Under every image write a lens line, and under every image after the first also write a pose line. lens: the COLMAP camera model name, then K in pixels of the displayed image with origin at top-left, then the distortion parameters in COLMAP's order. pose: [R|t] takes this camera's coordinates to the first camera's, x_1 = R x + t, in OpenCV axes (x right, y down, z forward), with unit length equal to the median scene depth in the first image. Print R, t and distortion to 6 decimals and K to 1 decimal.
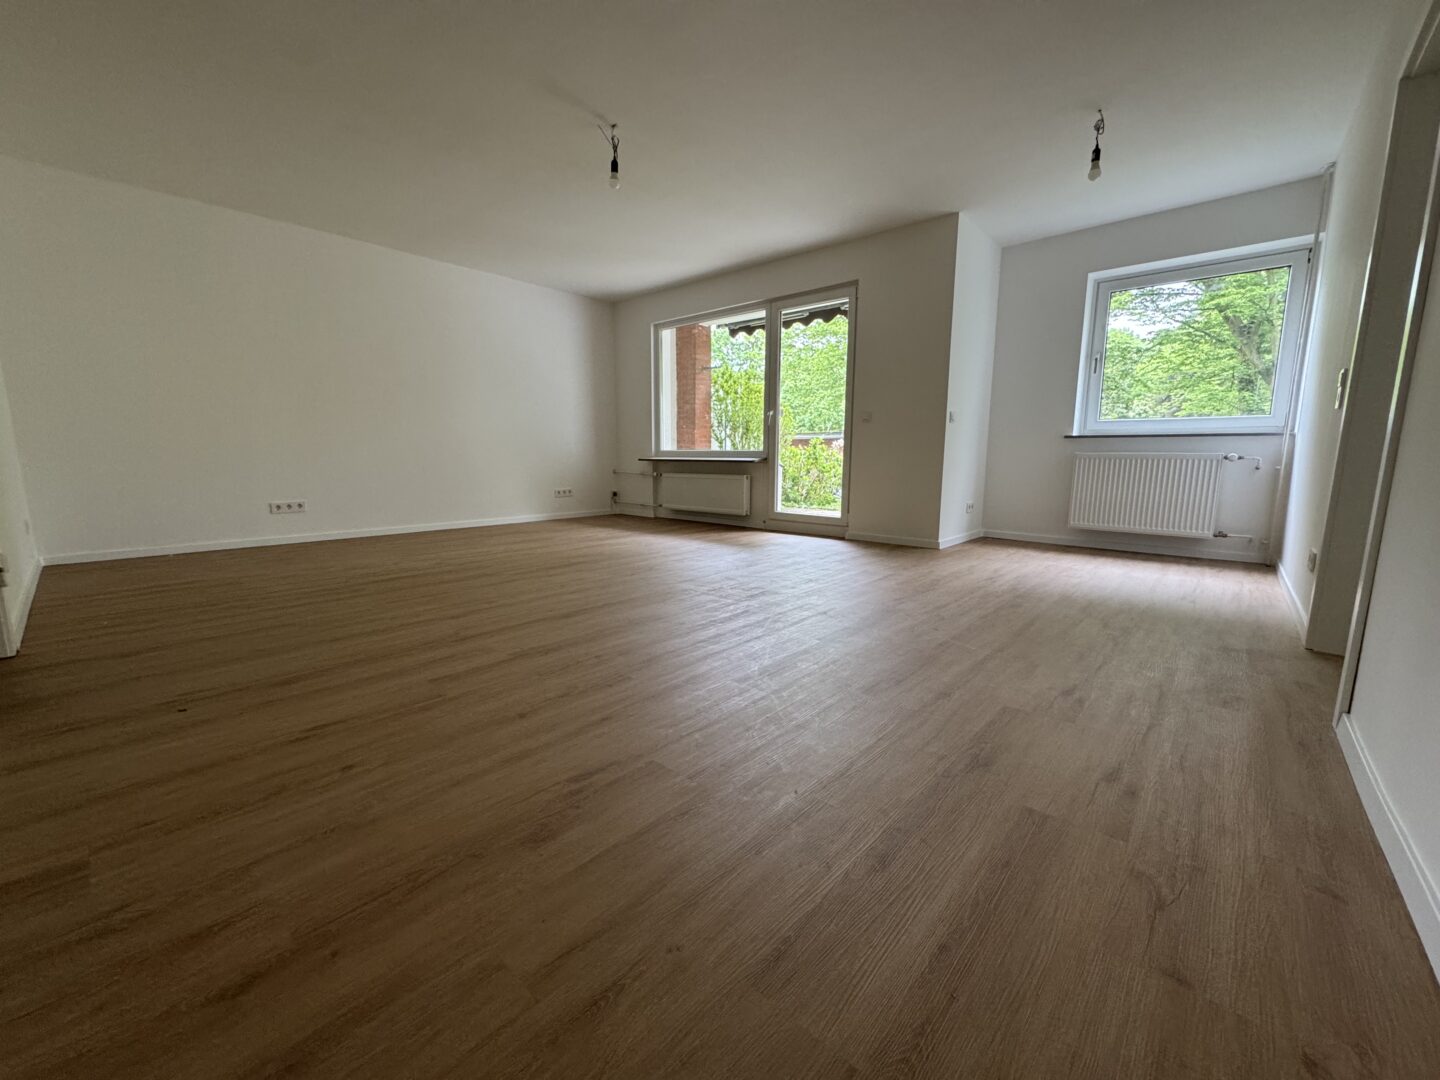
lens RADIAL K [[573.1, 0, 720.0], [0, 573.1, 540.0], [0, 0, 1]] dist [-0.001242, -0.000007]
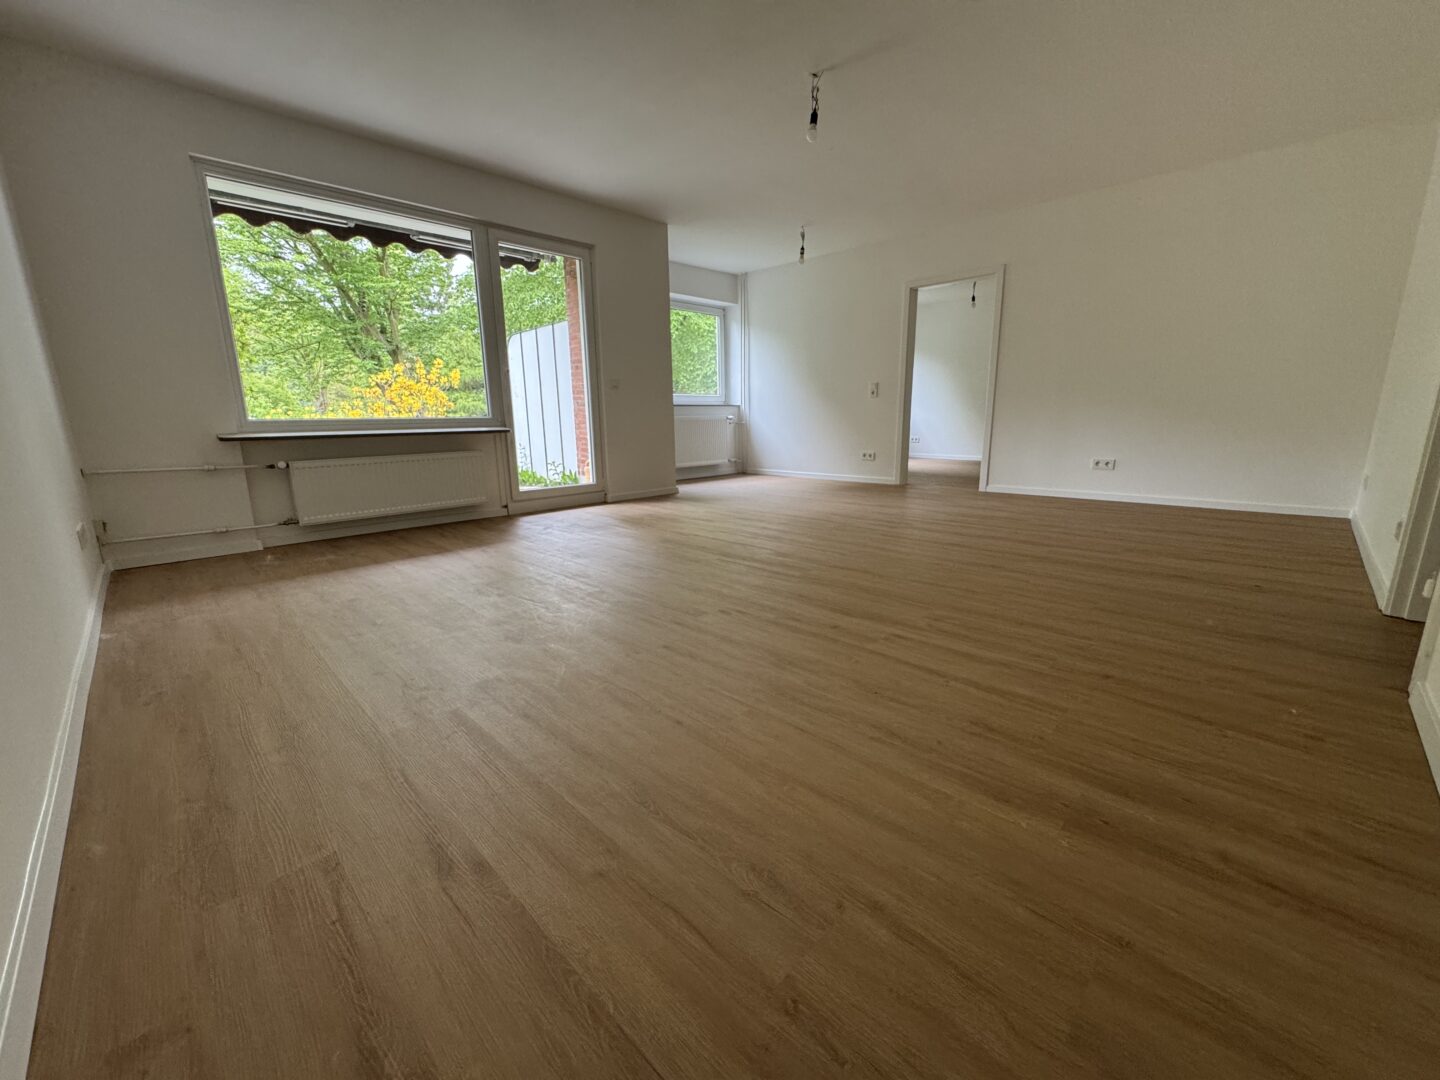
lens RADIAL K [[572.4, 0, 720.0], [0, 572.4, 540.0], [0, 0, 1]] dist [-0.017711, -0.000038]
pose [[0.062118, -0.214314, 0.974788, -0.763540], [0.165608, 0.965348, 0.201685, -0.107734], [-0.984233, 0.148904, 0.095458, 0.696867]]
